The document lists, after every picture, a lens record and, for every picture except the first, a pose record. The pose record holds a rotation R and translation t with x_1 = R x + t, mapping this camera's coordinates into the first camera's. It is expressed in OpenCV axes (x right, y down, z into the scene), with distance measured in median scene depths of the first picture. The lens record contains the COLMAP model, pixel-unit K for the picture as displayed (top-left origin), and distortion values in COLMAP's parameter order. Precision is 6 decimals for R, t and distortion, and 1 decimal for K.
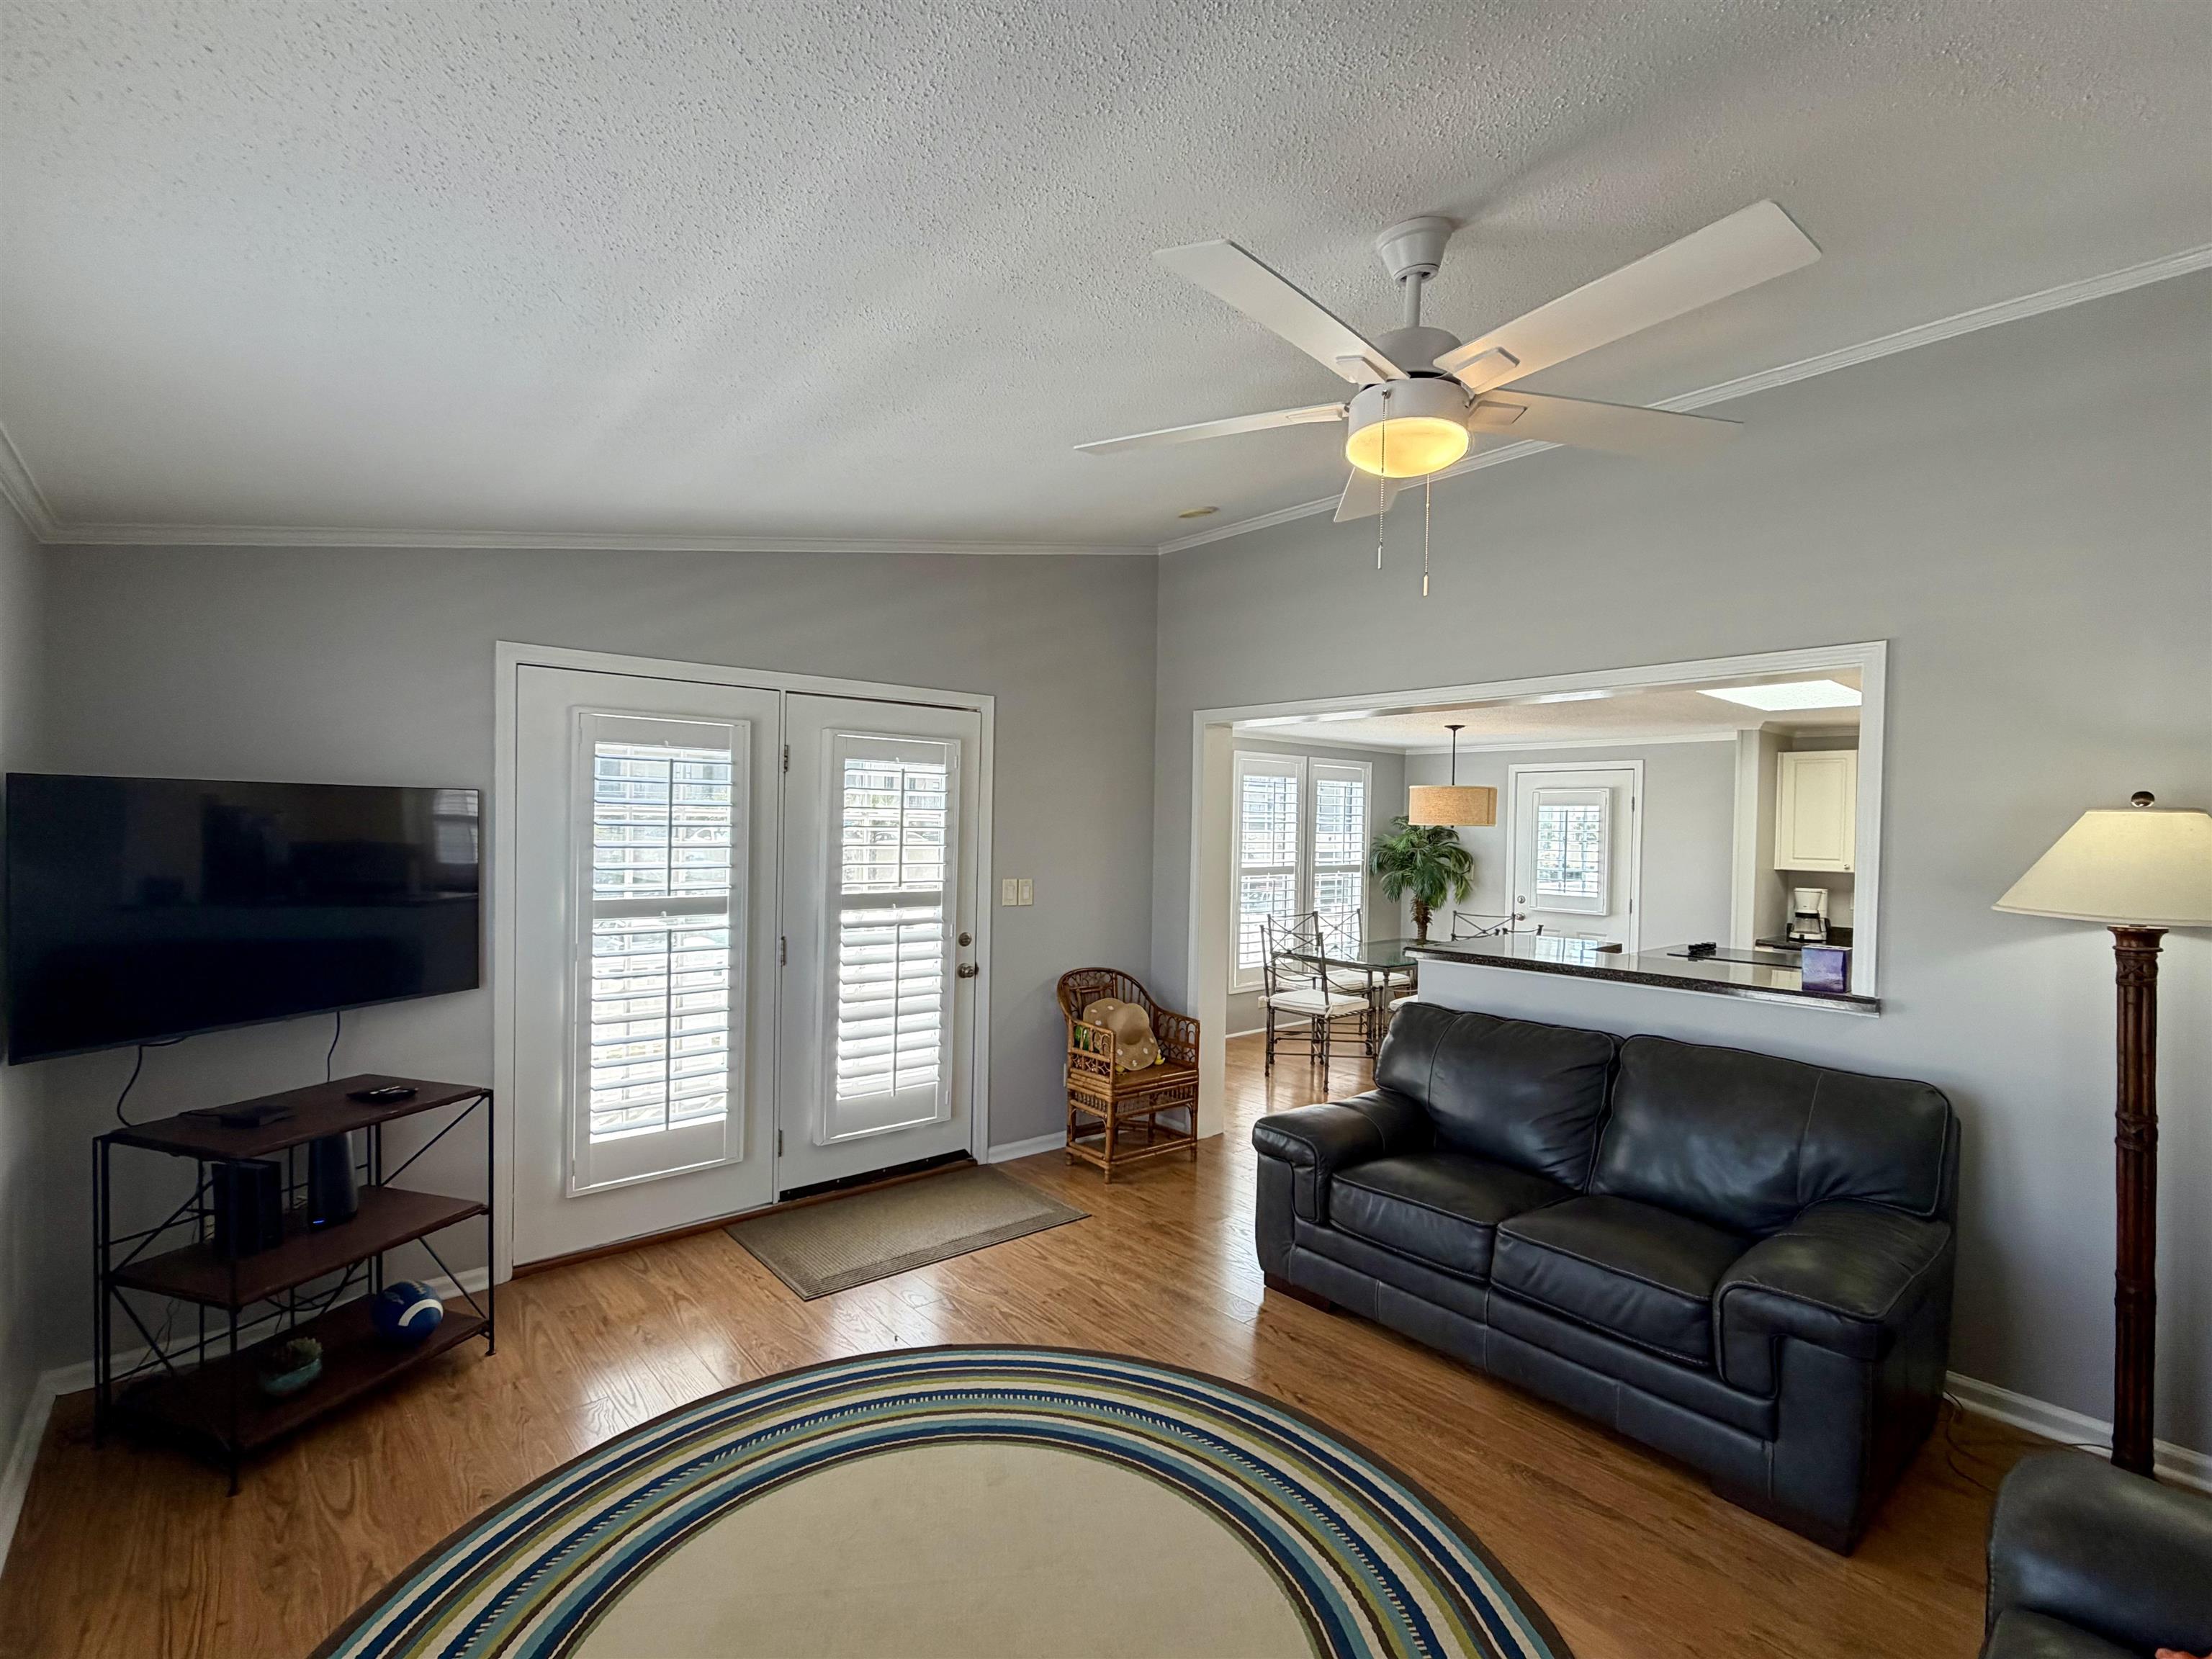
lens RADIAL K [[1027.5, 0, 1106.0], [0, 1027.5, 829.5], [0, 0, 1]] dist [-0.000103, -0.000021]
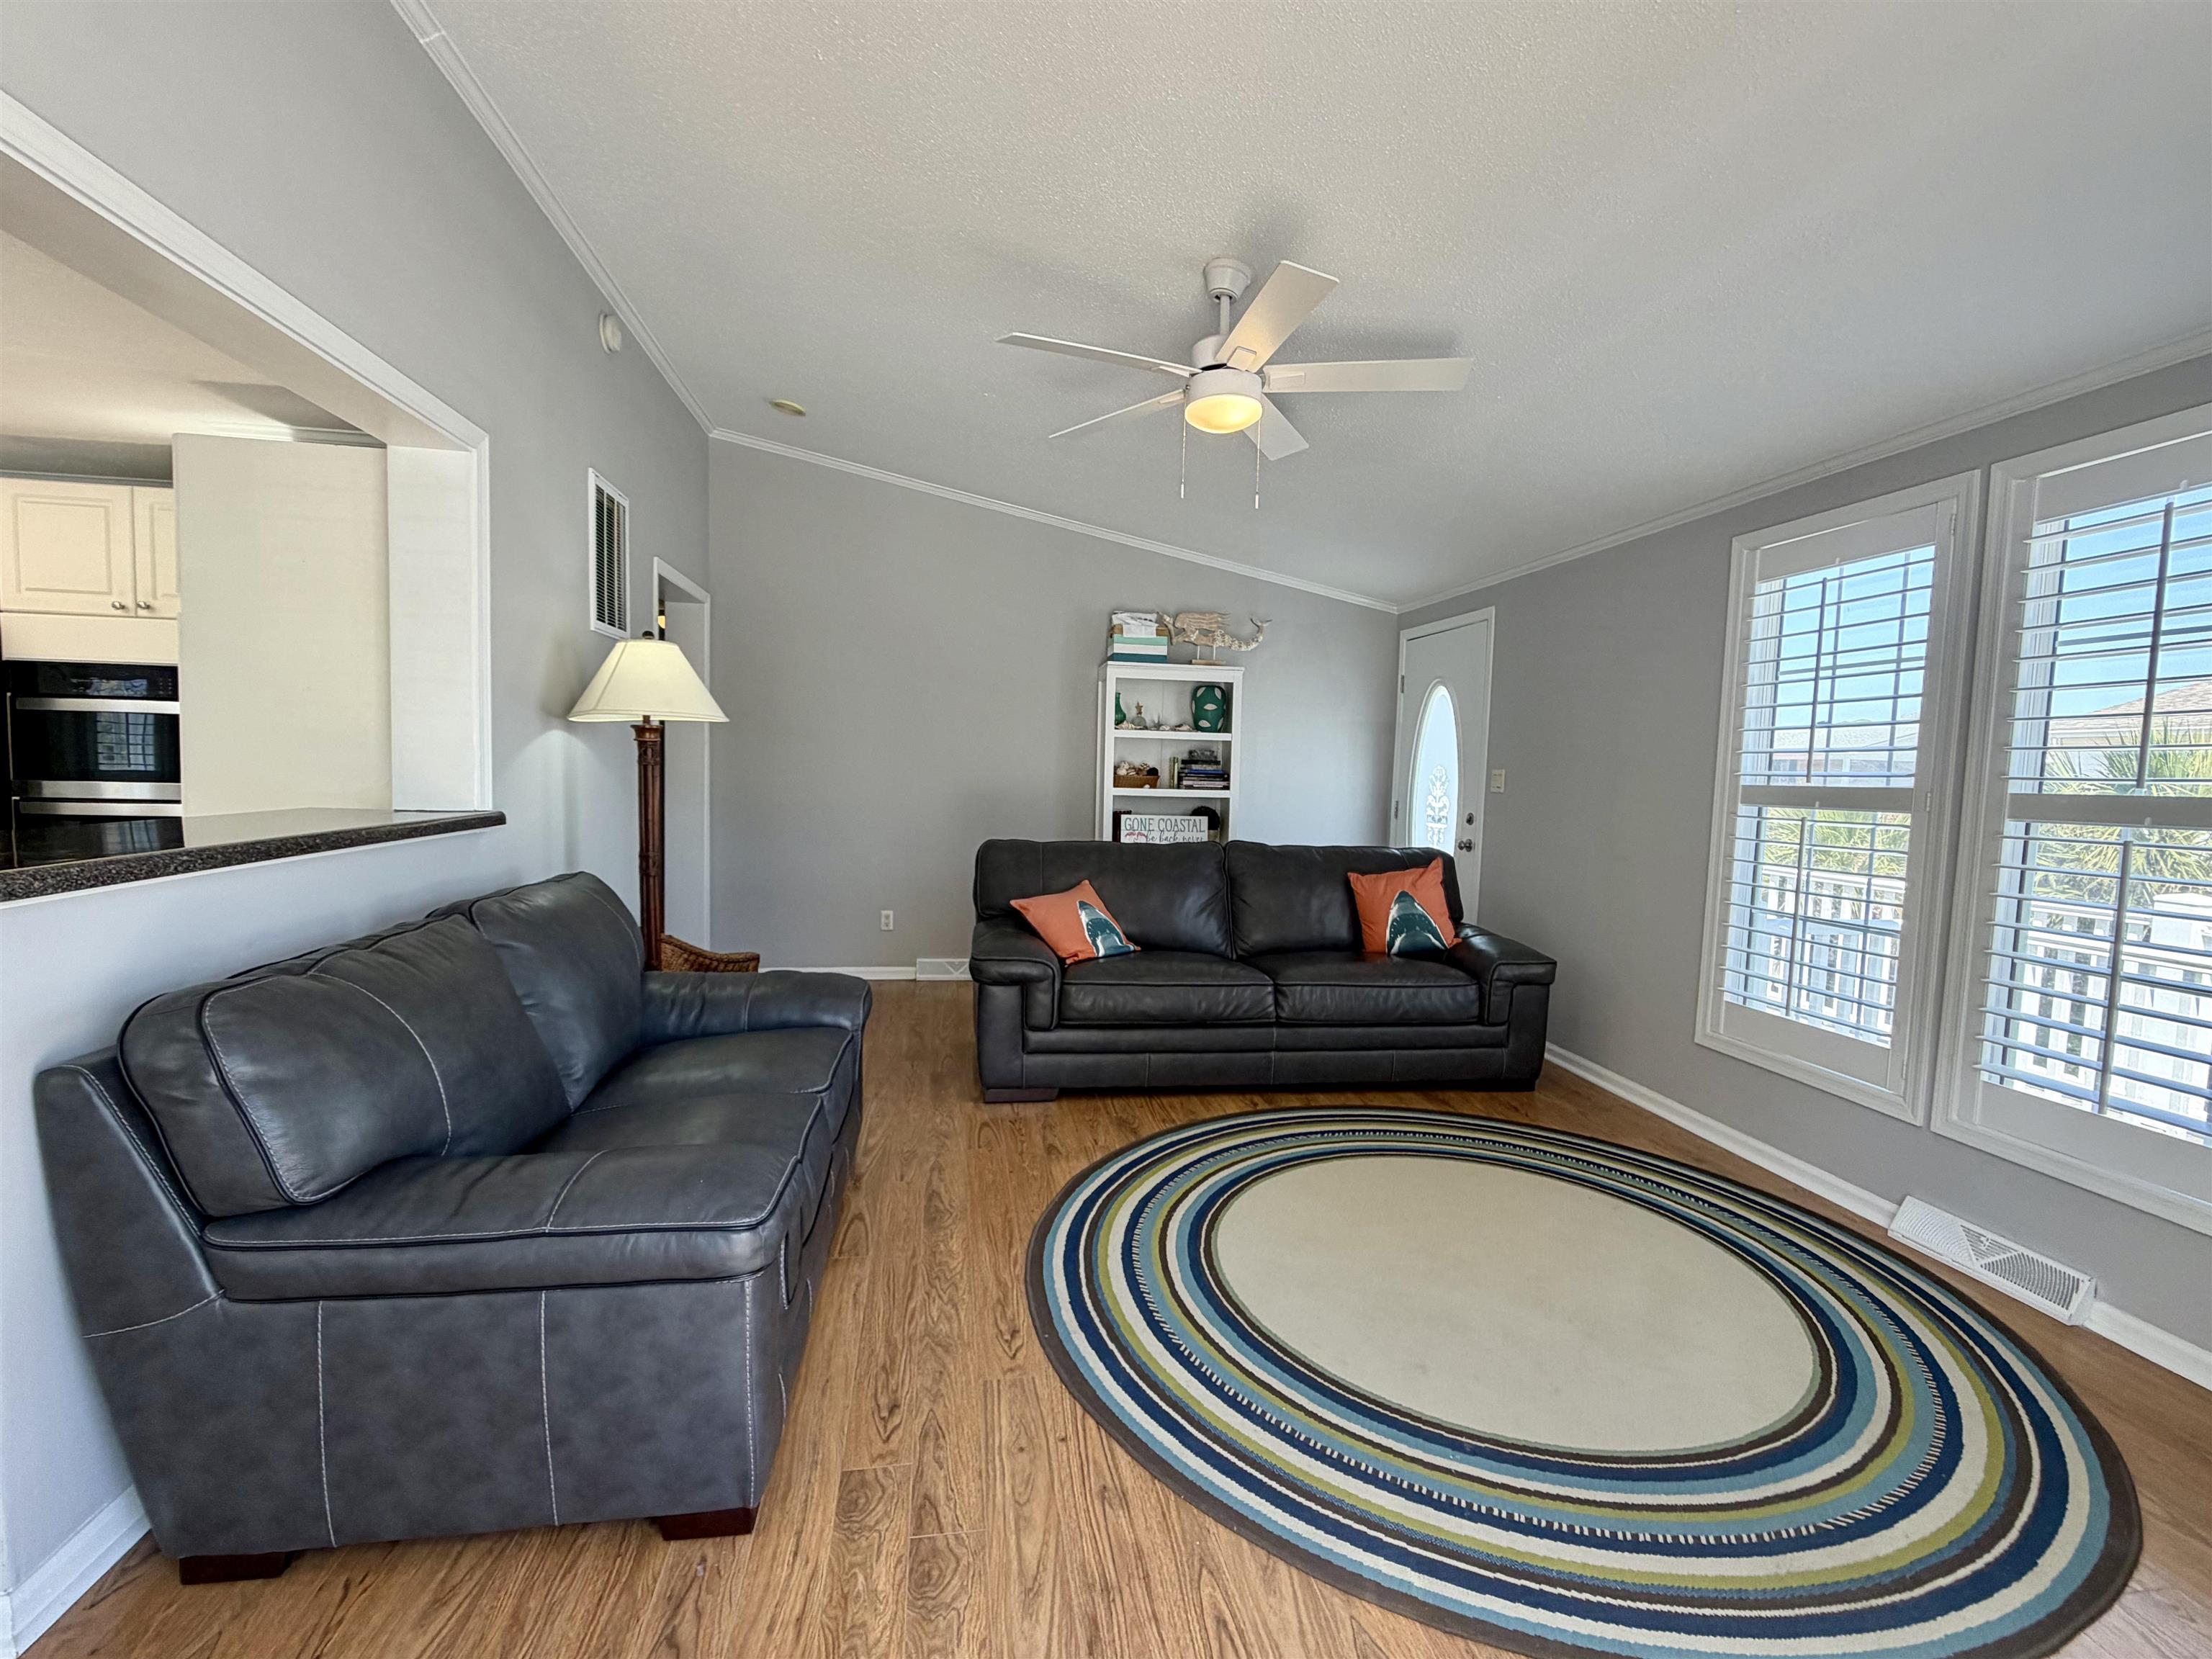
lens RADIAL K [[999.6, 0, 1109.2], [0, 999.6, 839.3], [0, 0, 1]] dist [0.000101, 0.000425]
pose [[-0.851485, -0.084252, 0.517566, -0.283598], [-0.040375, 0.994612, 0.095484, 0.095258], [-0.522822, 0.060406, -0.850299, 1.805399]]
